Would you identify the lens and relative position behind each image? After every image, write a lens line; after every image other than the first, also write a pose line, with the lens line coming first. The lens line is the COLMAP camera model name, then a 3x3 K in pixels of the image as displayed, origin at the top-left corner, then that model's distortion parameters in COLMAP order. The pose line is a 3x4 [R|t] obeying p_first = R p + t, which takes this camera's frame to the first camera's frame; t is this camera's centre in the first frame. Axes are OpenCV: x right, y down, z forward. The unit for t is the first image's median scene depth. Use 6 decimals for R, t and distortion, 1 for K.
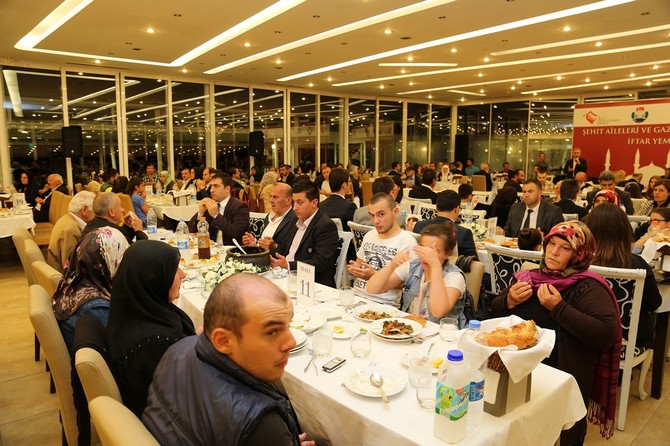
lens RADIAL K [[490.9, 0, 336.0], [0, 490.9, 221.4], [0, 0, 1]] dist [-0.028993, 0.011439]
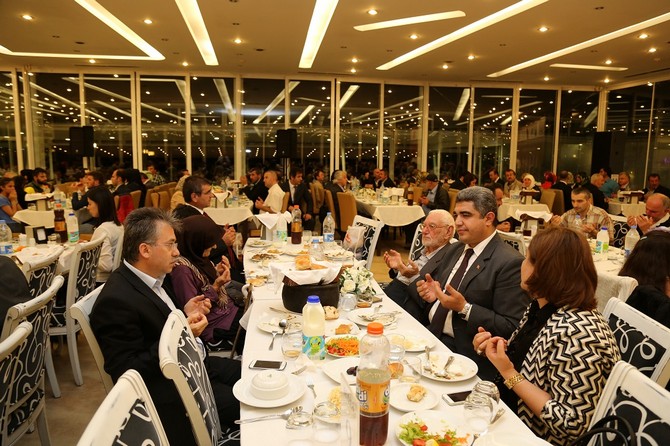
lens RADIAL K [[490.9, 0, 336.0], [0, 490.9, 222.8], [0, 0, 1]] dist [-0.028993, 0.011439]
pose [[0.854653, 0.080297, -0.512953, 0.368477], [-0.083564, 0.996362, 0.016739, -0.045466], [0.512431, 0.028559, 0.858253, 0.323451]]
